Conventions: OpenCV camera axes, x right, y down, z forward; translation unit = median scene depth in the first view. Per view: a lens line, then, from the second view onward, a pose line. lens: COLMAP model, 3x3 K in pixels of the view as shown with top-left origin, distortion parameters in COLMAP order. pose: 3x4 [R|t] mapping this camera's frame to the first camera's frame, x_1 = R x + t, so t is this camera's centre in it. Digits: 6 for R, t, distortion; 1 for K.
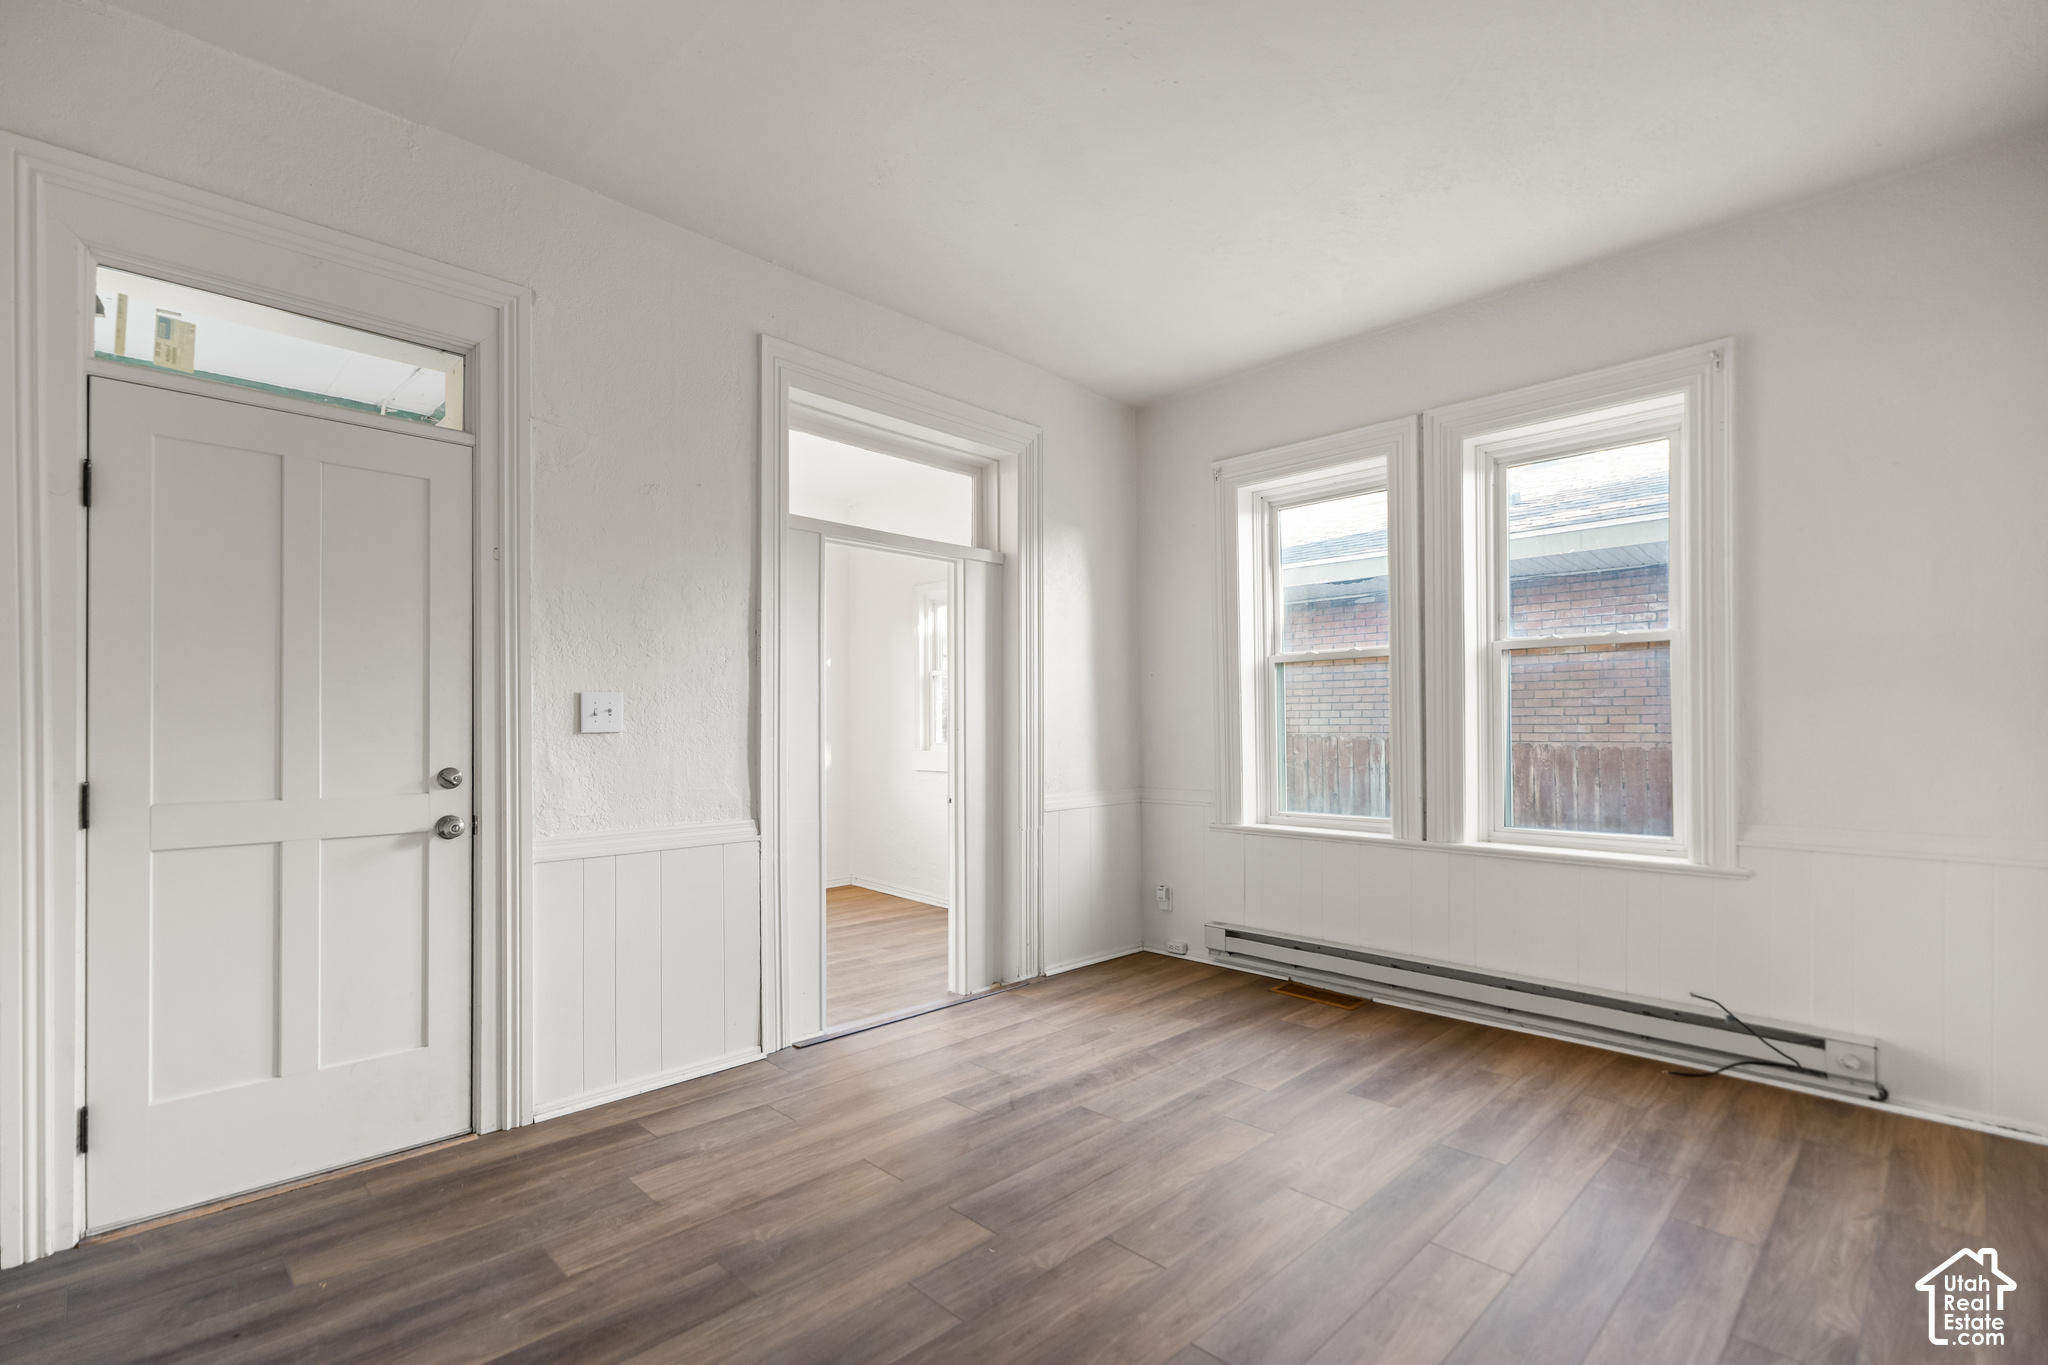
lens RADIAL K [[923.0, 0, 1011.6], [0, 923.0, 726.4], [0, 0, 1]] dist [-0.000592, -0.001051]
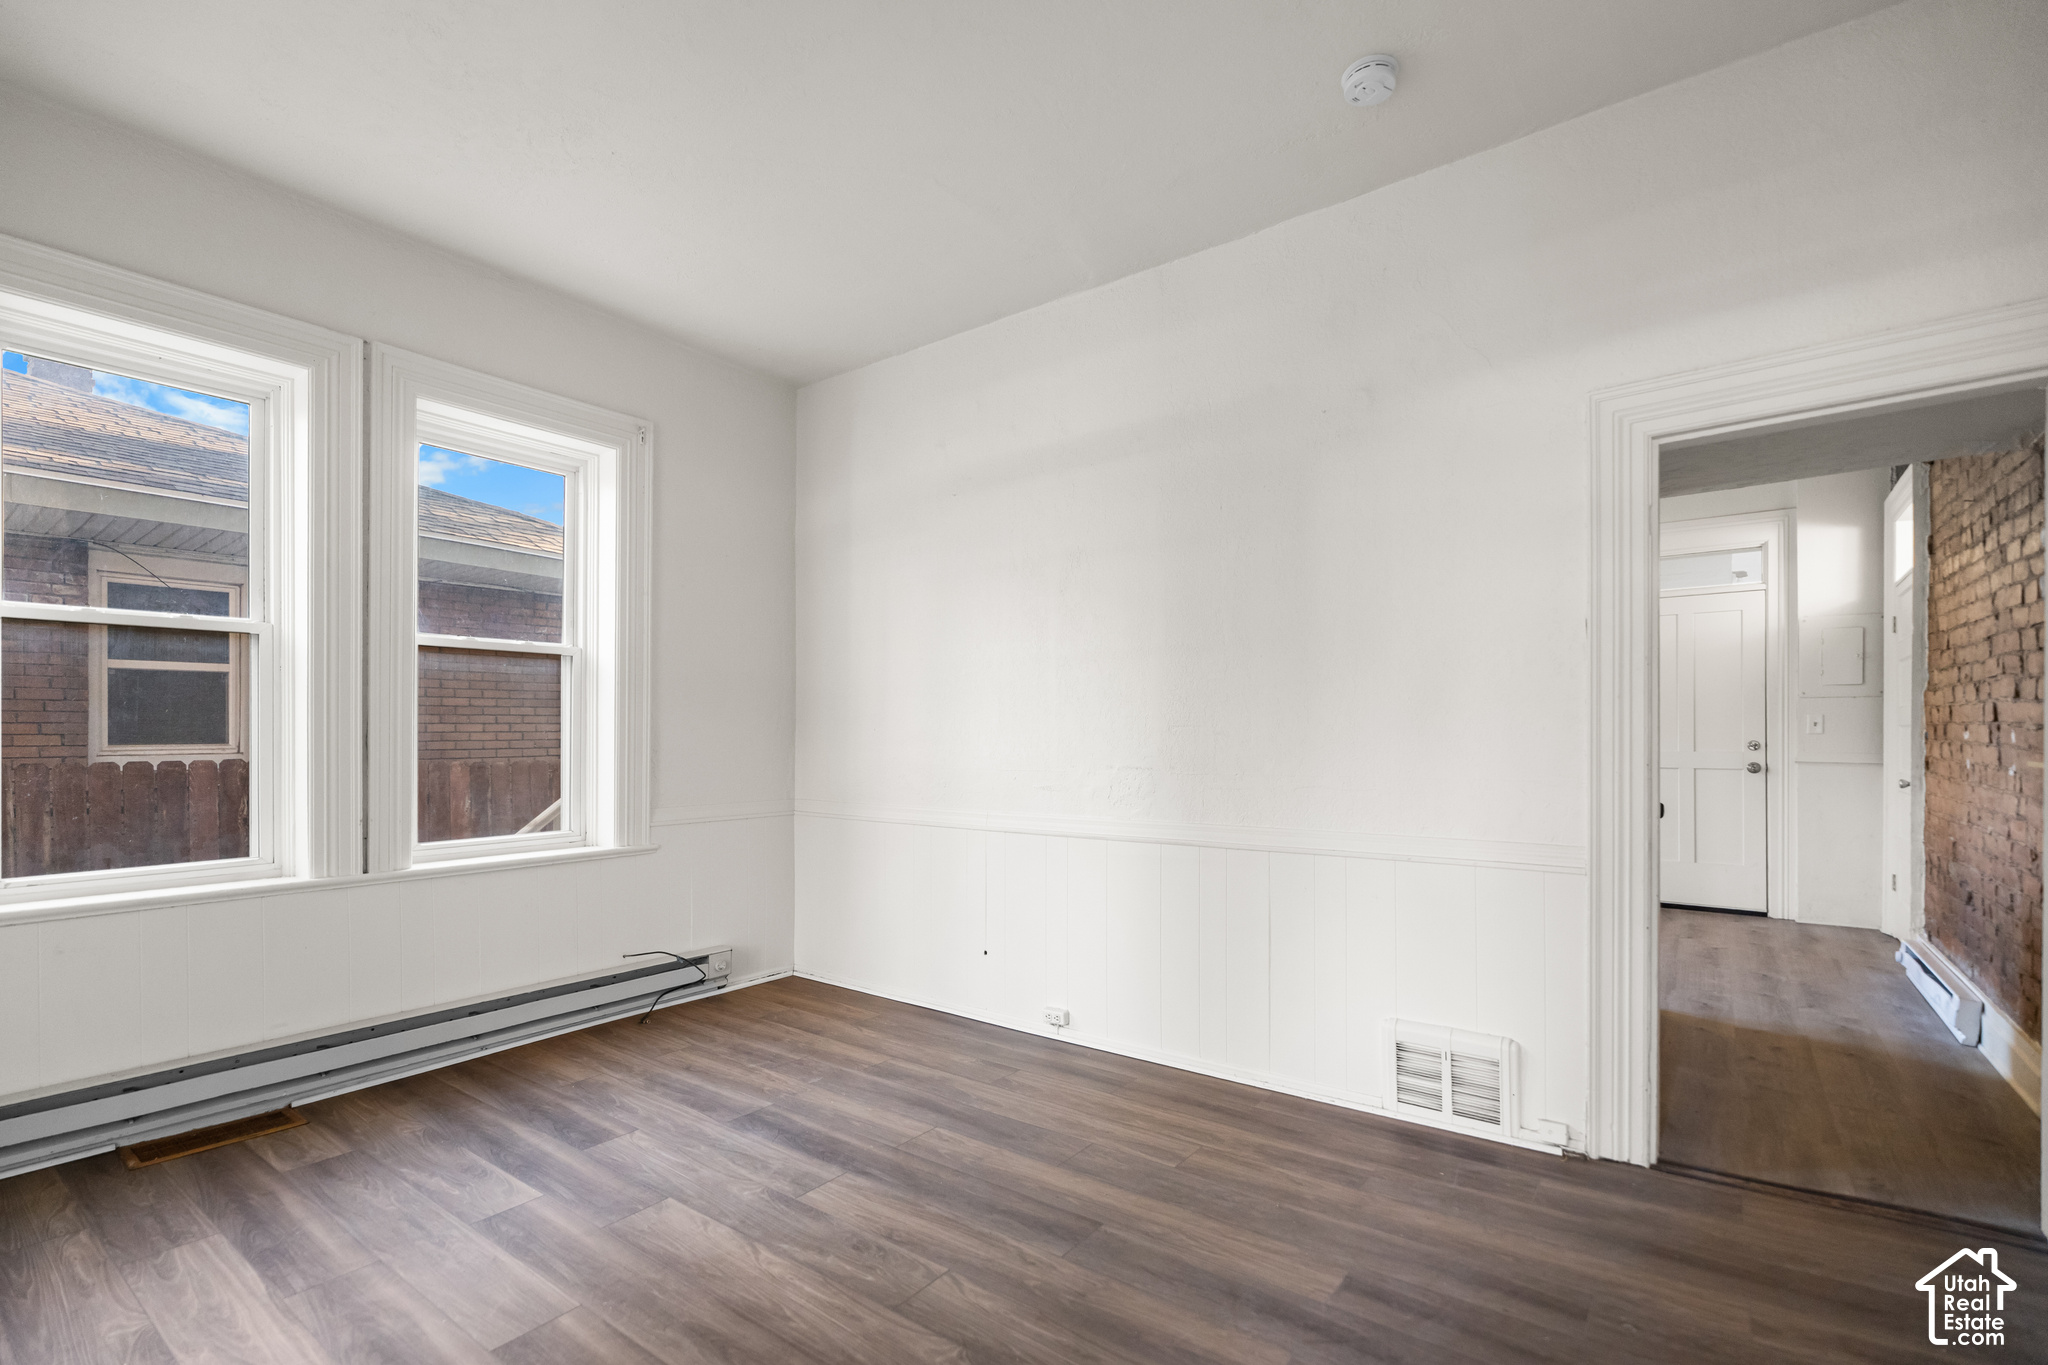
lens RADIAL K [[923.0, 0, 1017.4], [0, 923.0, 728.5], [0, 0, 1]] dist [-0.000592, -0.001051]
pose [[-0.146188, 0.010678, 0.989199, -0.494515], [0.005952, 0.999933, -0.009914, 0.010860], [-0.989239, 0.004438, -0.146242, 0.639972]]
